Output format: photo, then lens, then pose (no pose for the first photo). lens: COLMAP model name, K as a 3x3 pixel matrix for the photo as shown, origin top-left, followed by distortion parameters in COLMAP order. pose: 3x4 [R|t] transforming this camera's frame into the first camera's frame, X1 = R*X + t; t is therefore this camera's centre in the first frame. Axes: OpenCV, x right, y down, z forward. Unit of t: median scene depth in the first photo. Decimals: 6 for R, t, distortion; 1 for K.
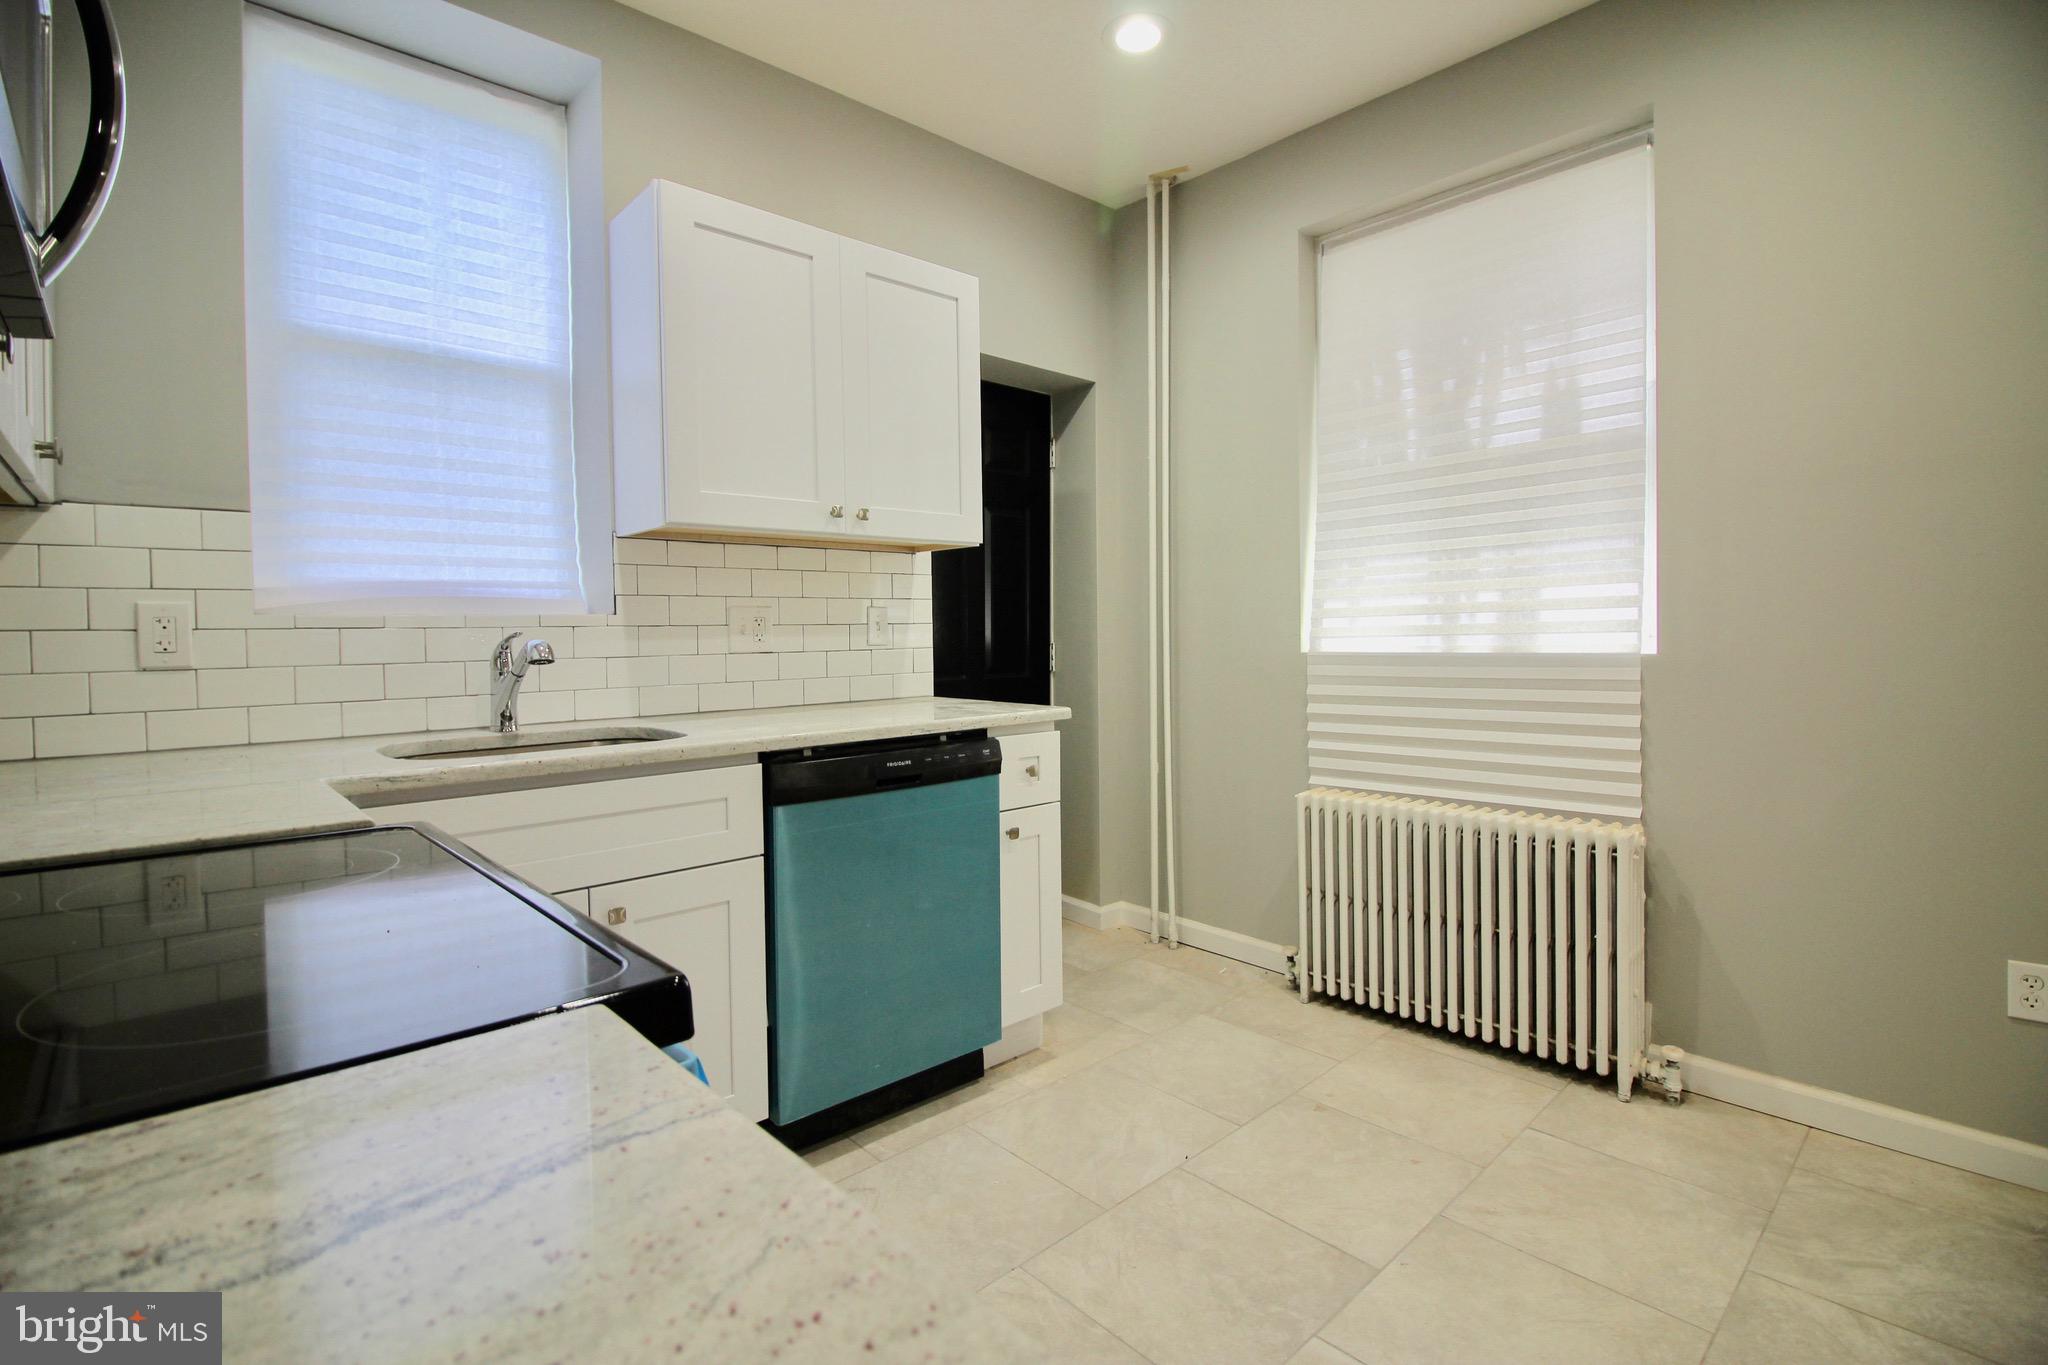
lens RADIAL K [[945.0, 0, 1033.5], [0, 945.0, 651.7], [0, 0, 1]] dist [0.005526, -0.012752]
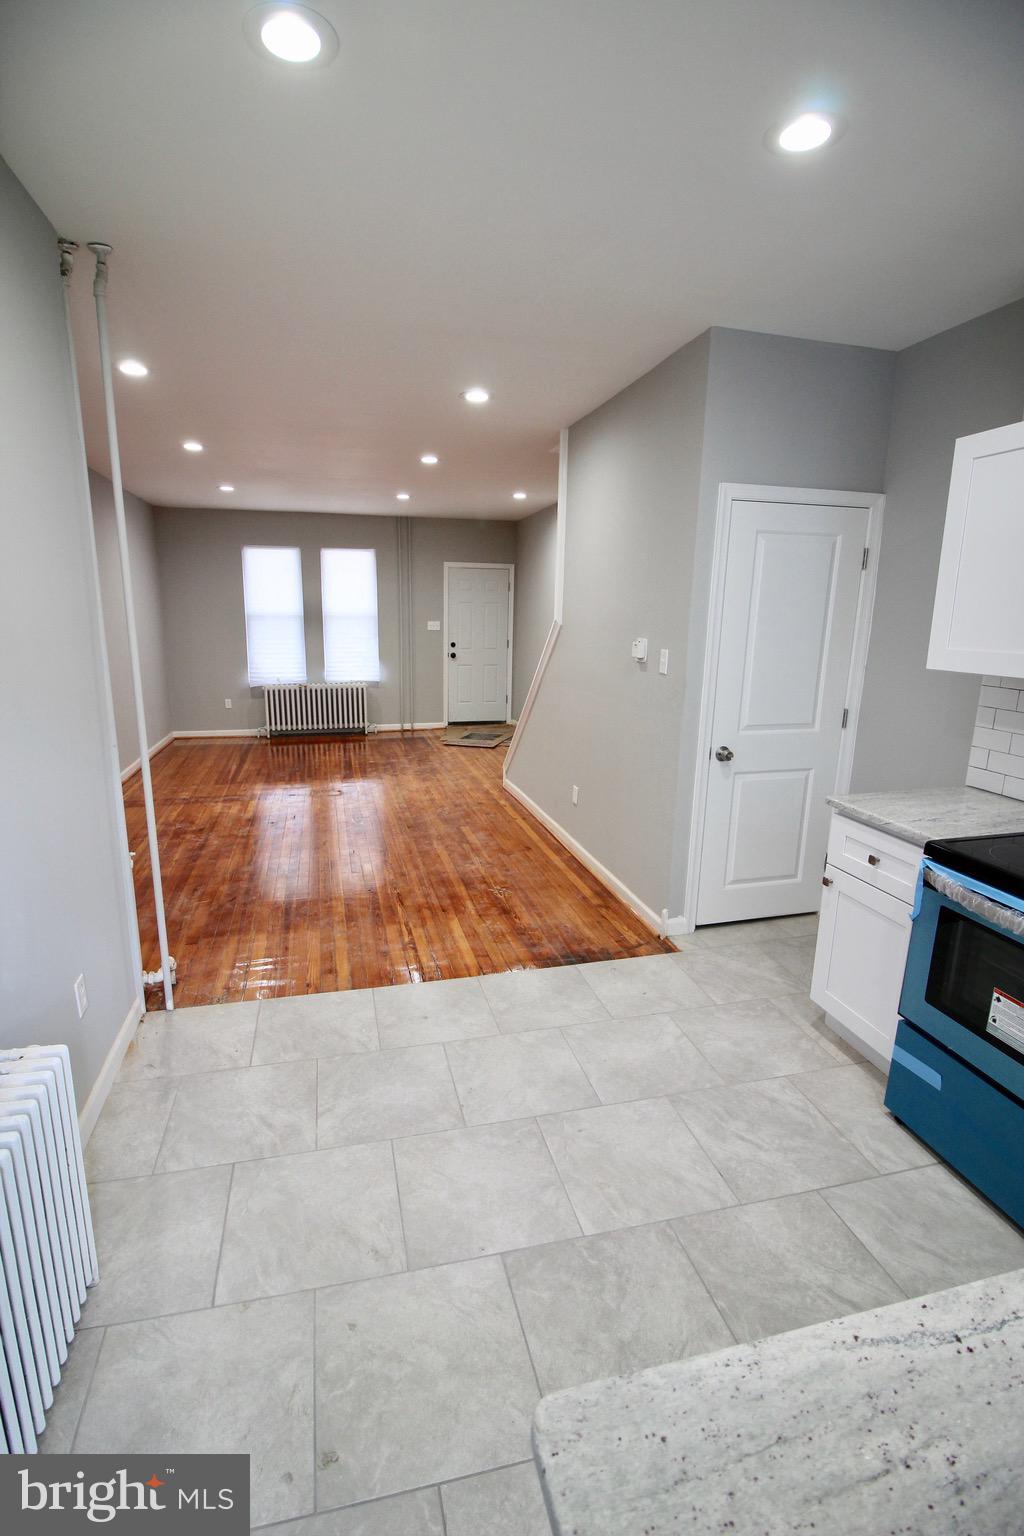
lens RADIAL K [[702.6, 0, 491.6], [0, 702.6, 767.7], [0, 0, 1]] dist [0.001161, -0.012256]
pose [[-0.870167, -0.104072, 0.481641, -0.035980], [0.011764, 0.972776, 0.231449, -0.211092], [-0.492616, 0.207066, -0.845253, 1.252816]]
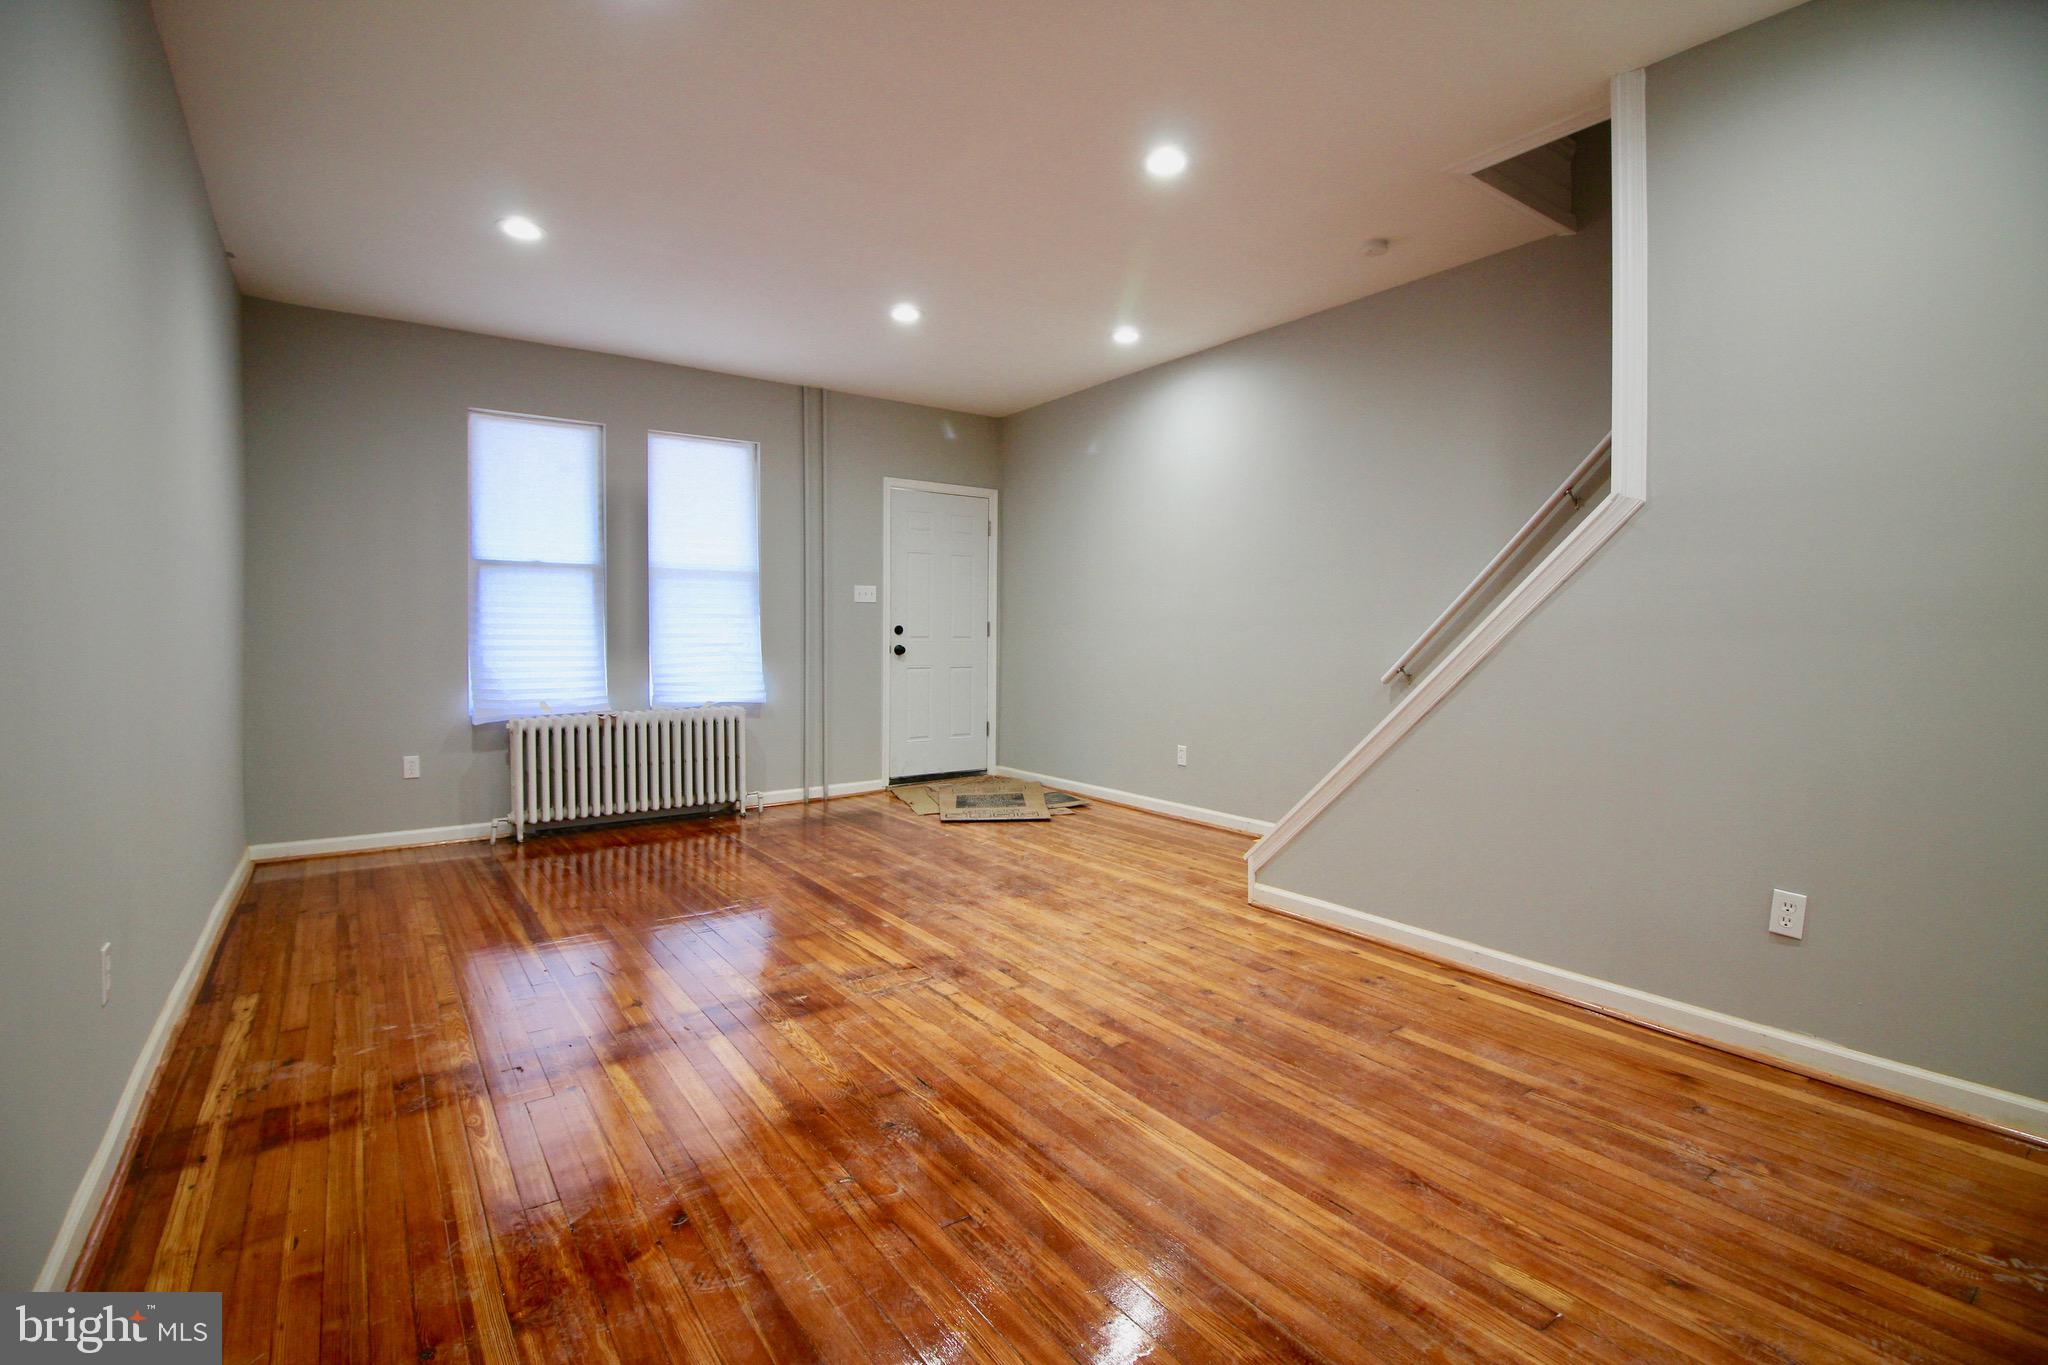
lens RADIAL K [[936.8, 0, 1025.7], [0, 936.8, 653.1], [0, 0, 1]] dist [0.001161, -0.012256]
pose [[-0.991883, 0.007026, 0.126958, 1.429308], [0.012387, 0.999062, 0.041484, -0.010274], [-0.126548, 0.042720, -0.991040, 0.573041]]
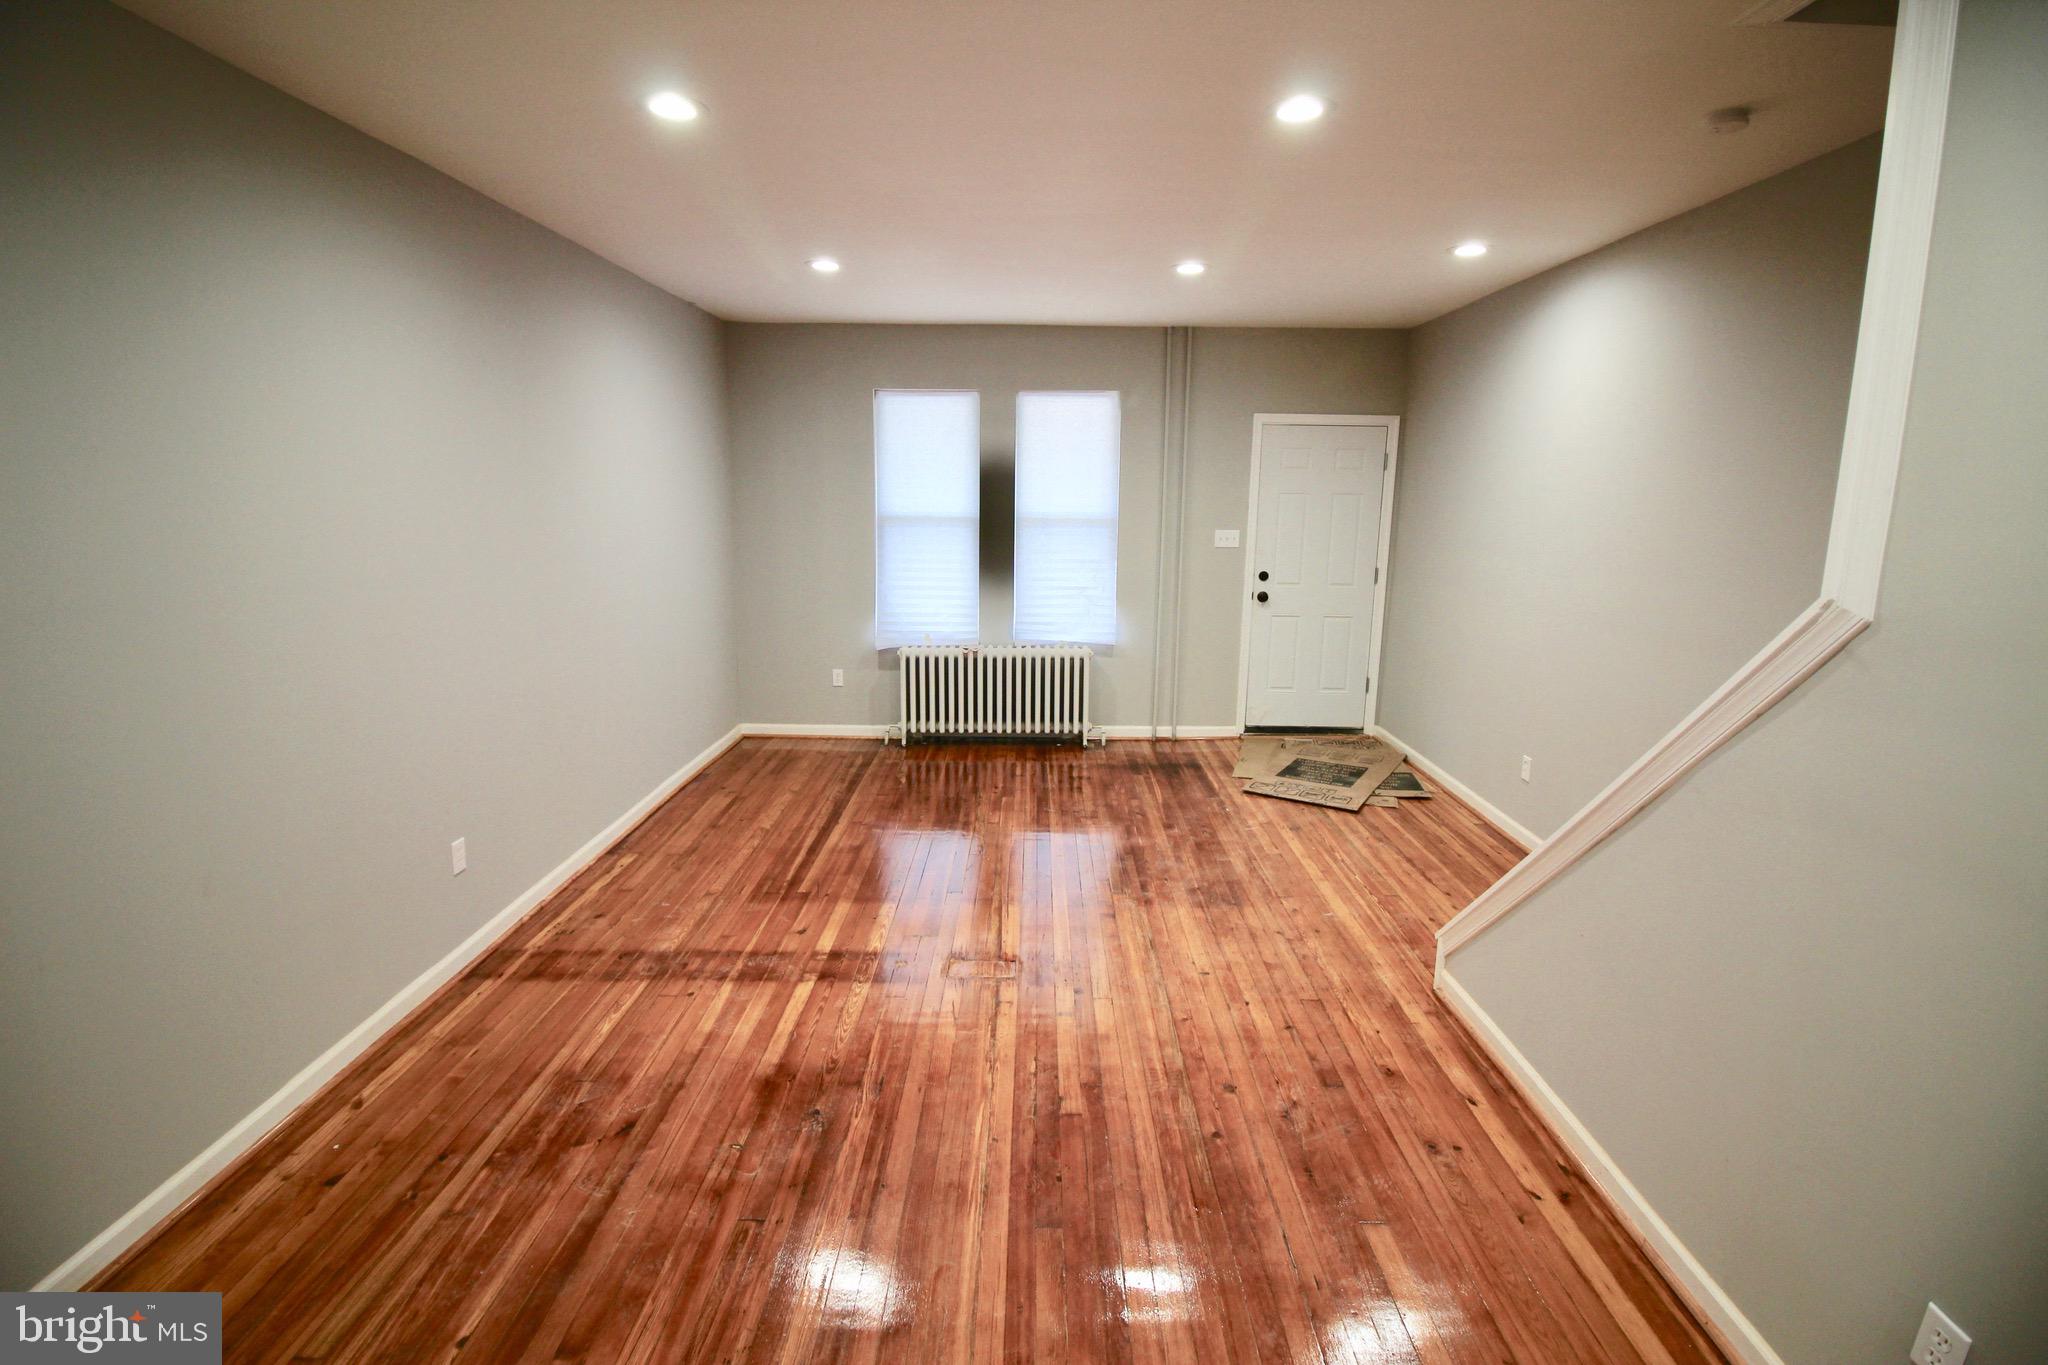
lens RADIAL K [[936.8, 0, 1025.7], [0, 936.8, 653.1], [0, 0, 1]] dist [0.001161, -0.012256]
pose [[-0.725318, -0.114987, 0.678742, 0.804335], [0.013882, 0.983308, 0.181420, -0.248665], [-0.688274, 0.141010, -0.711615, 0.242436]]
